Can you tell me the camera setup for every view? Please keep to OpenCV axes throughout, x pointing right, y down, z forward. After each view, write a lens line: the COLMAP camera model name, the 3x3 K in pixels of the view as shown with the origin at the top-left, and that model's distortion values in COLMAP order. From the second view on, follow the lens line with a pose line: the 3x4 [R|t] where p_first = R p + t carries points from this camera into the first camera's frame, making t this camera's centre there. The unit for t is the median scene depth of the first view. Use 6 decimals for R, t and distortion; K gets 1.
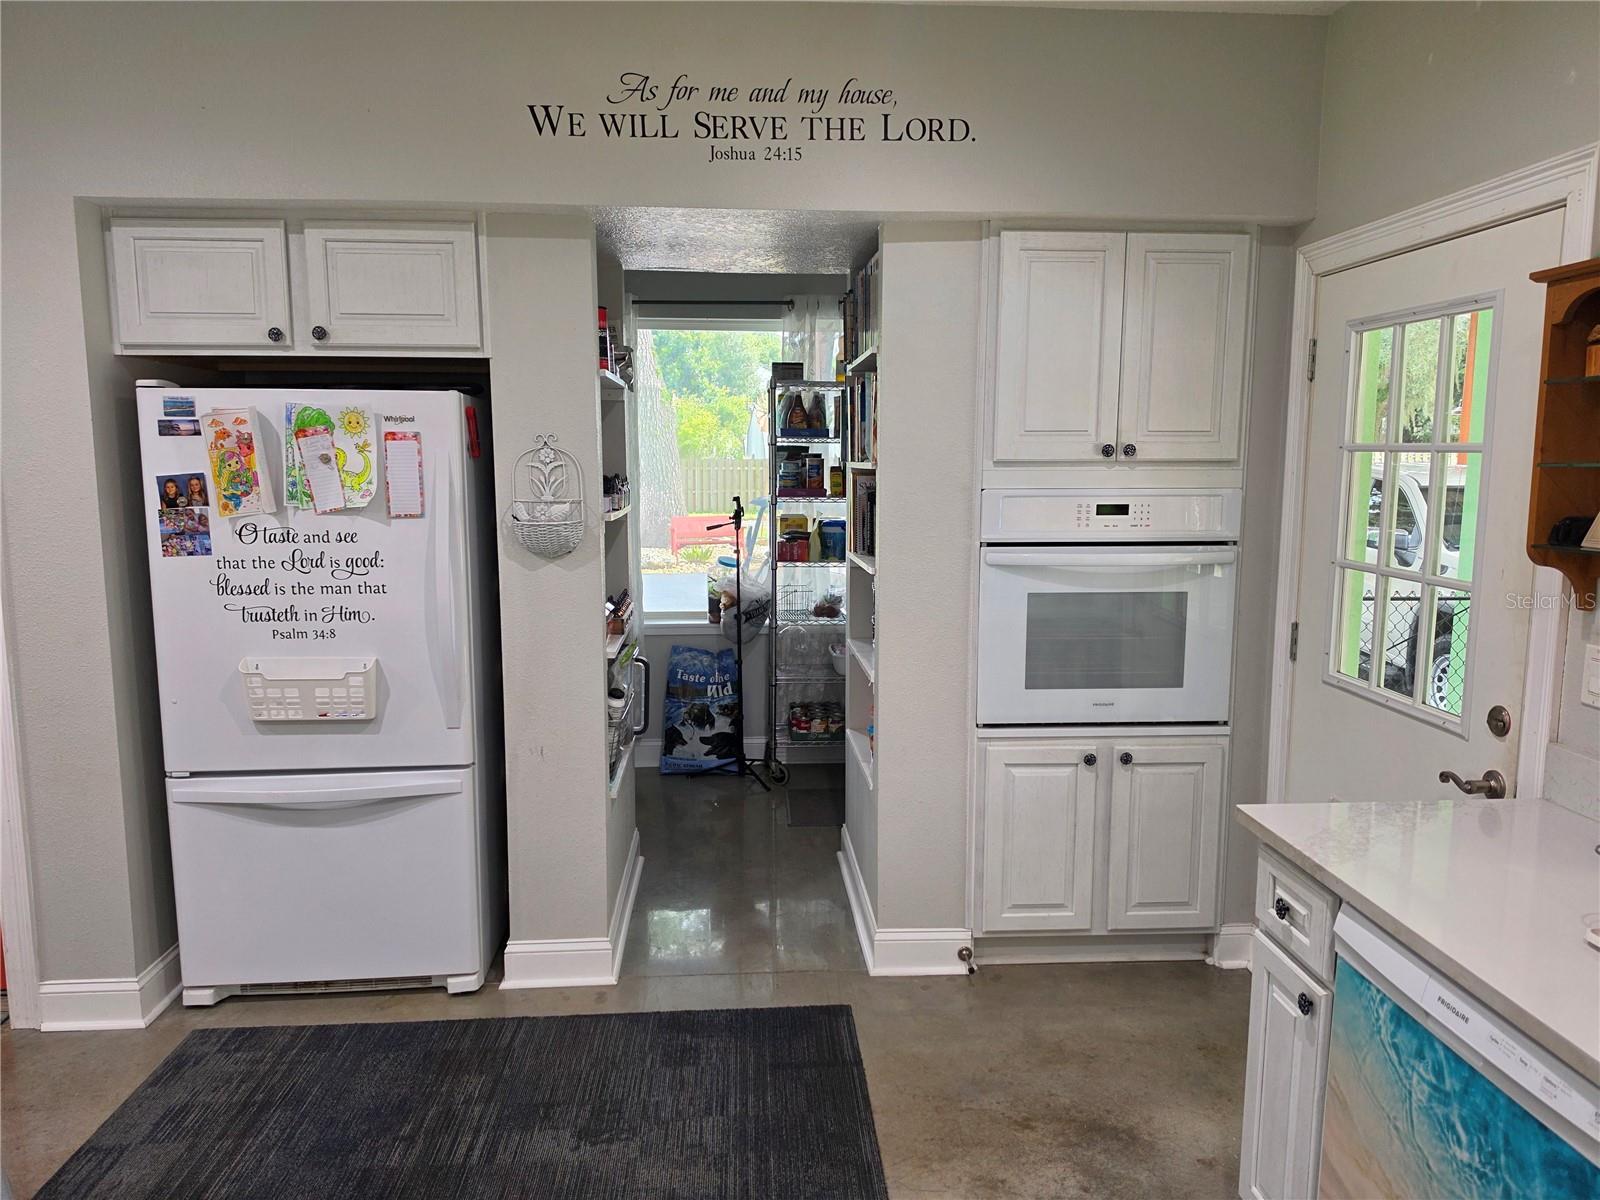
lens RADIAL K [[1127.3, 0, 795.6], [0, 1127.3, 601.5], [0, 0, 1]] dist [0.027267, -0.003613]
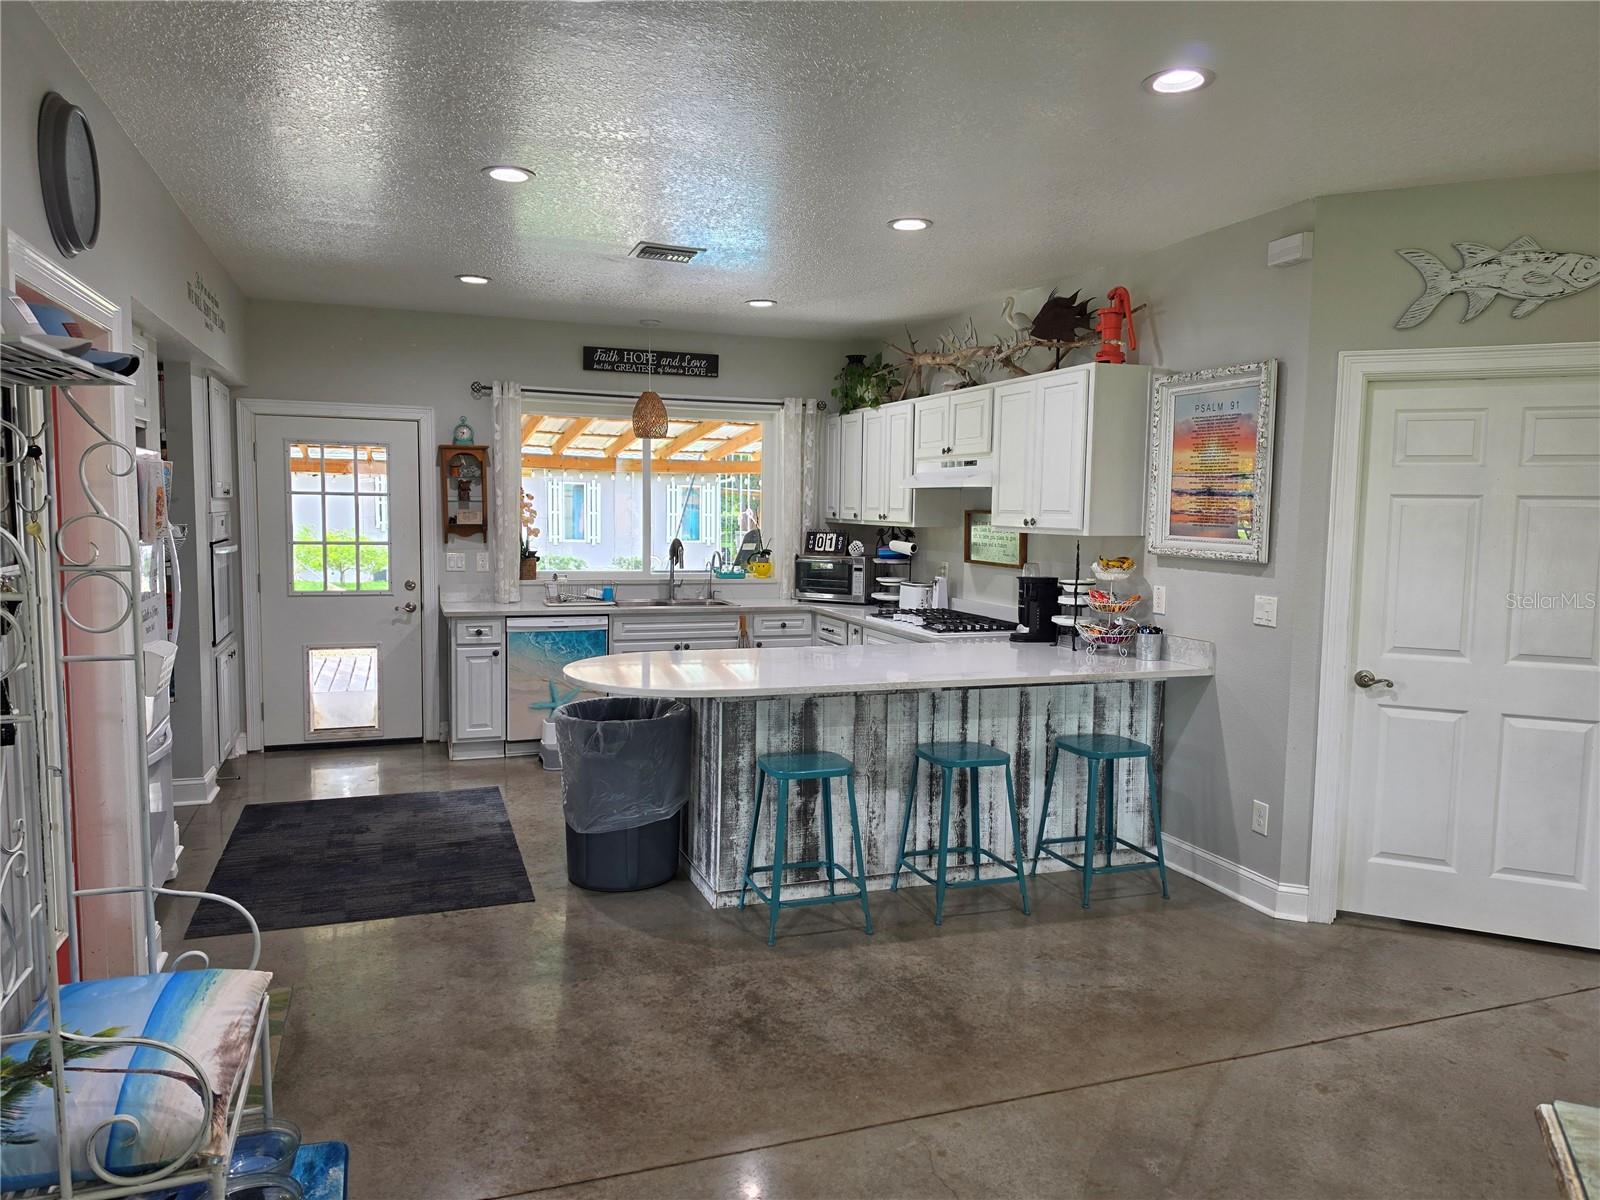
lens RADIAL K [[1127.3, 0, 801.6], [0, 1127.3, 607.8], [0, 0, 1]] dist [0.027267, -0.003613]
pose [[-0.294211, -0.091846, 0.951317, -2.578086], [0.107434, 0.985885, 0.128409, -0.110919], [-0.949683, 0.139984, -0.280191, 0.858555]]
